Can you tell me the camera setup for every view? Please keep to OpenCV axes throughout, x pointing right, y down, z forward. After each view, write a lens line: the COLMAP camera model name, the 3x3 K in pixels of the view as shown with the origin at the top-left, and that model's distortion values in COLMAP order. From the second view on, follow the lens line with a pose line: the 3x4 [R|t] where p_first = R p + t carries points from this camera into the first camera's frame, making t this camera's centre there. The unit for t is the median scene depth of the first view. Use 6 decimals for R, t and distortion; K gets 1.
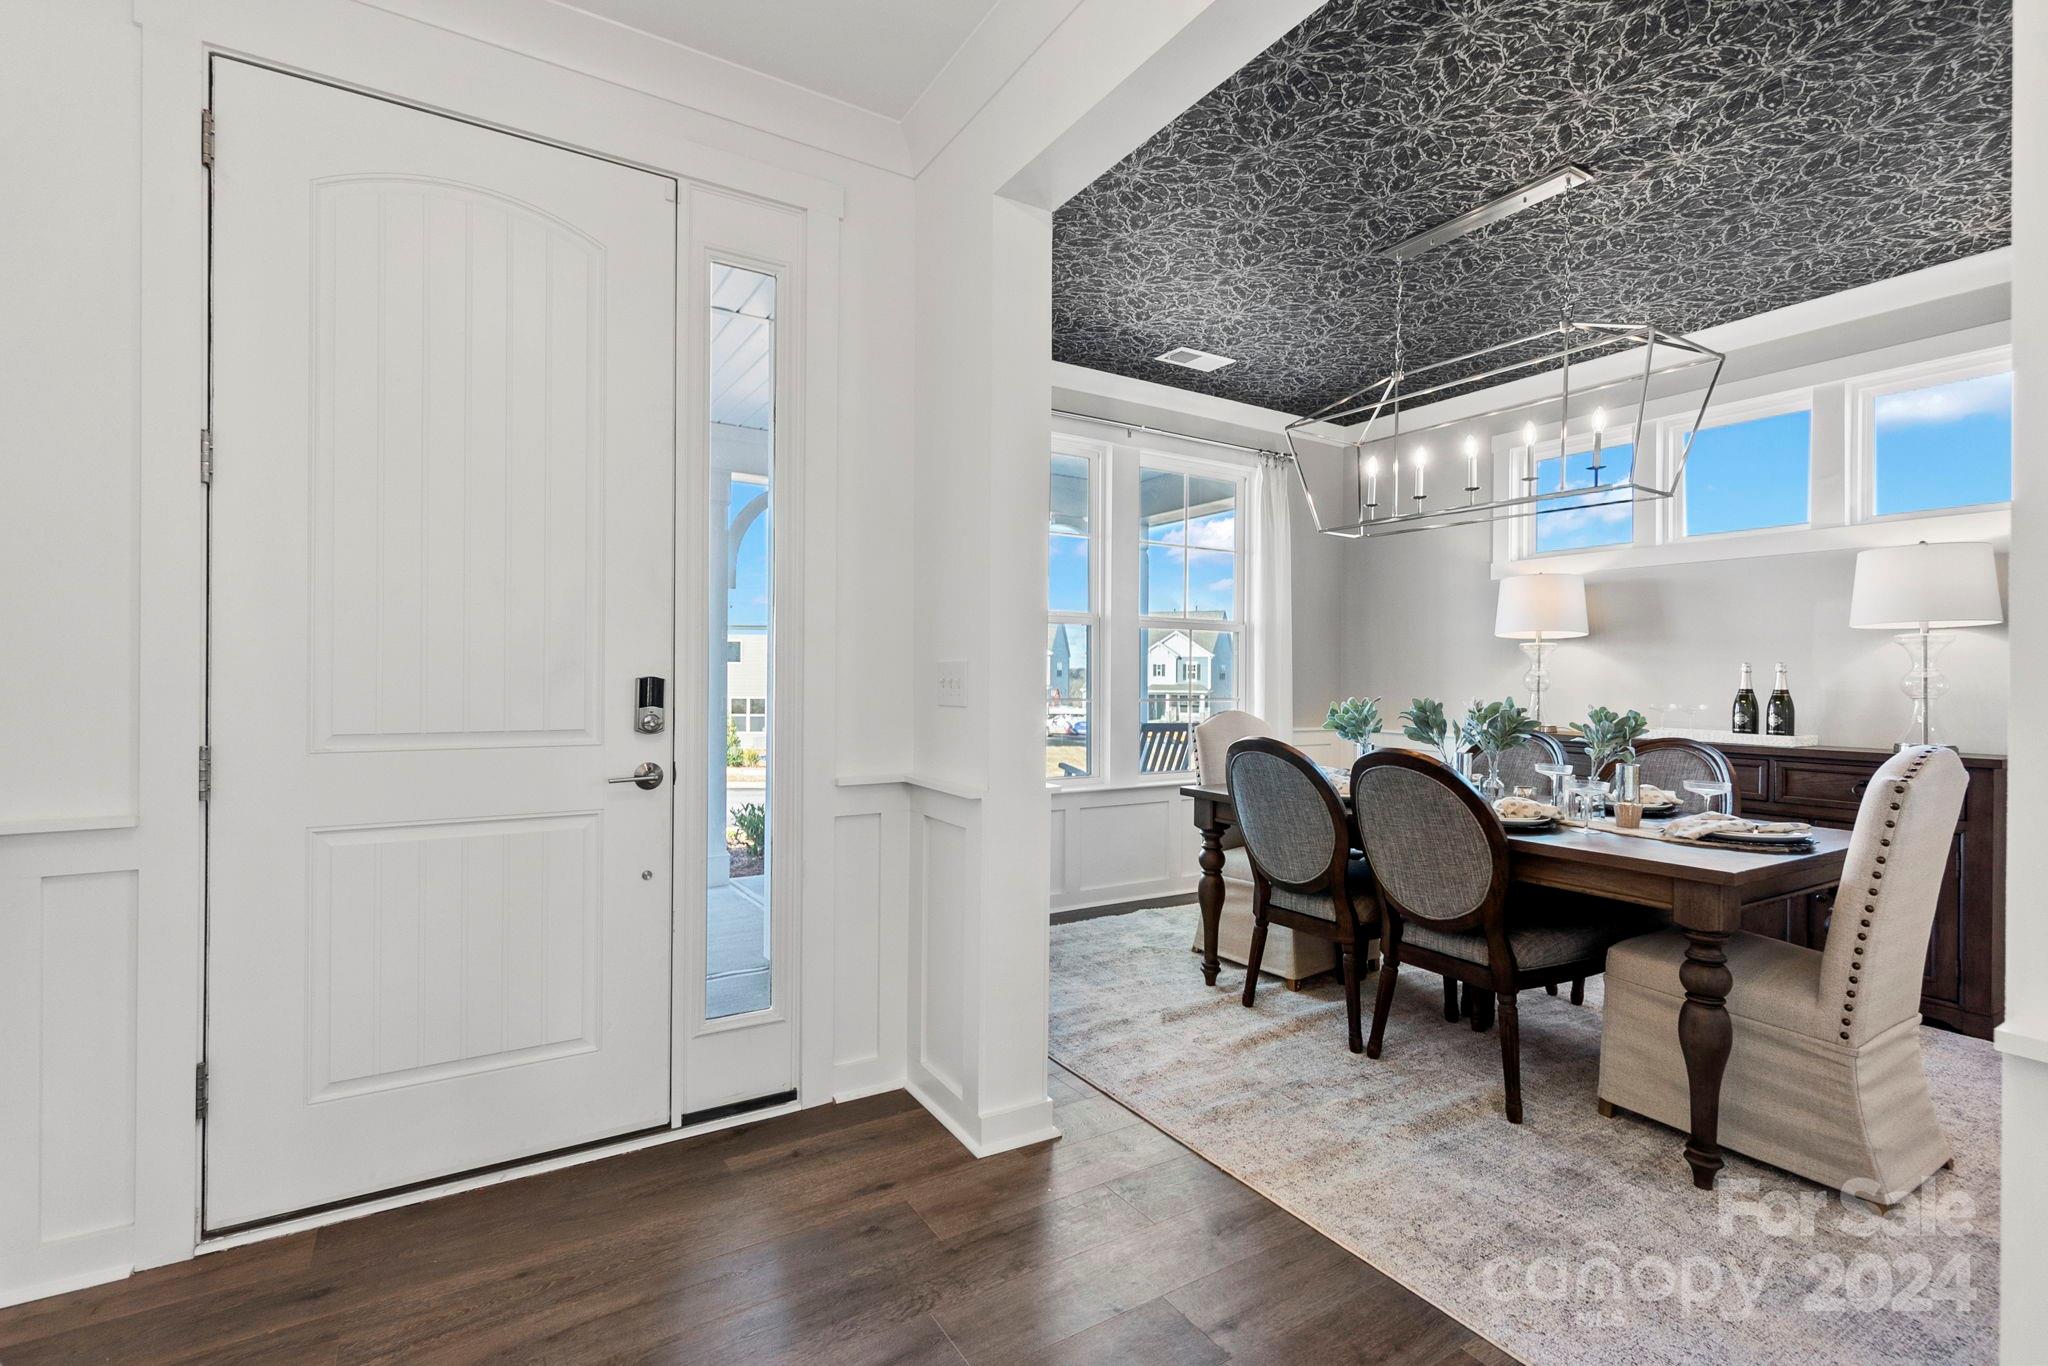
lens RADIAL K [[930.8, 0, 1027.6], [0, 930.8, 674.5], [0, 0, 1]] dist [0.004047, 0.000118]
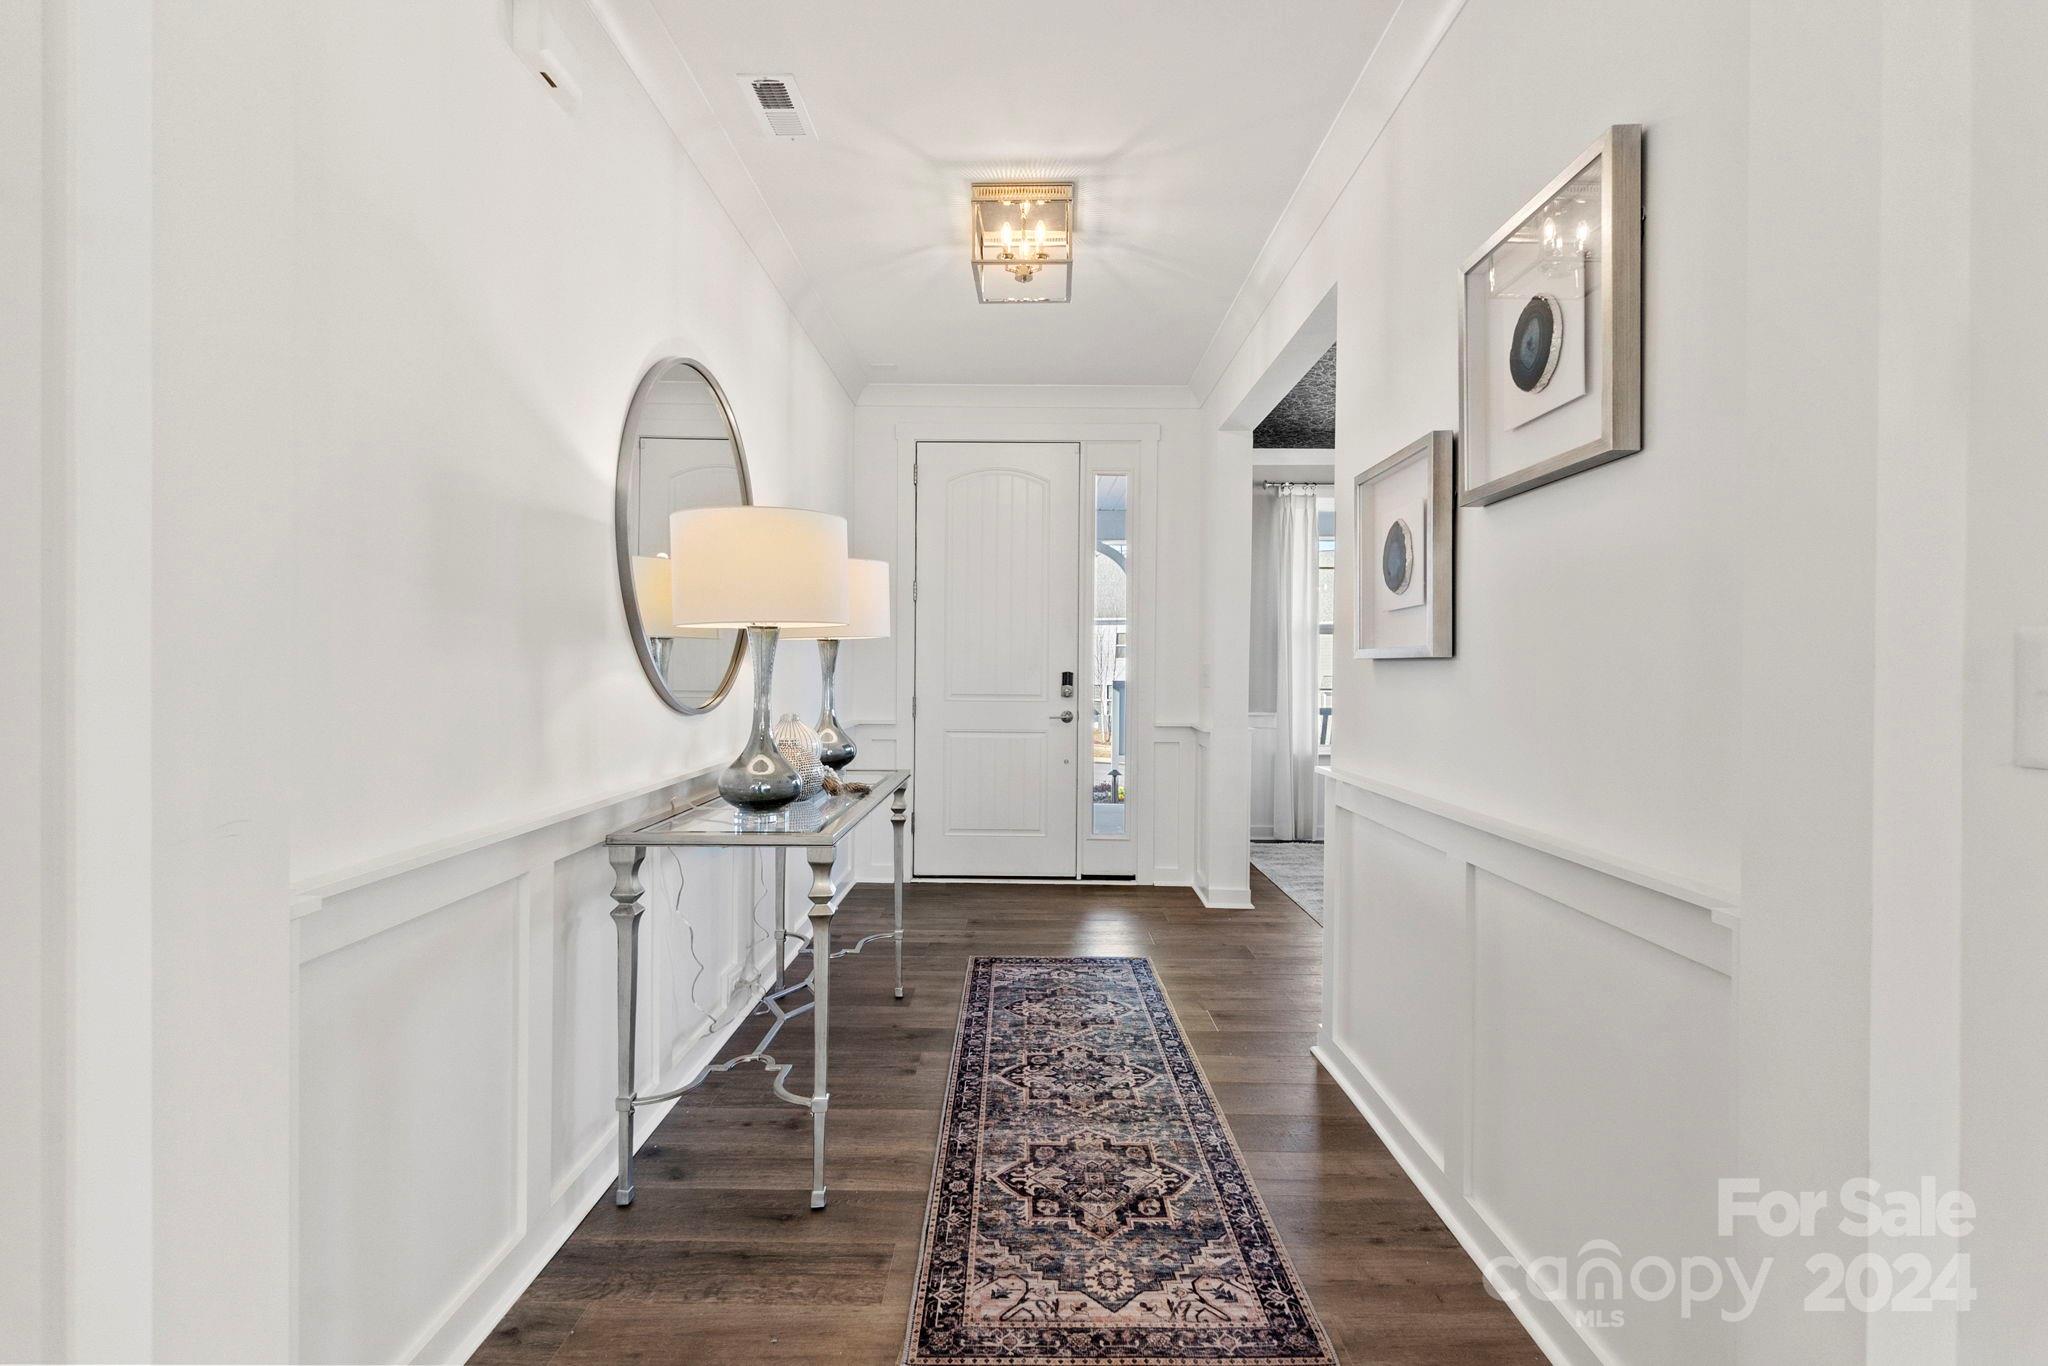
lens RADIAL K [[930.8, 0, 1022.3], [0, 930.8, 674.5], [0, 0, 1]] dist [0.004047, 0.000118]
pose [[0.848214, 0.001679, -0.529650, 0.666933], [-0.000472, 0.999997, 0.002413, 0.003845], [0.529653, -0.001797, 0.848213, -0.918471]]
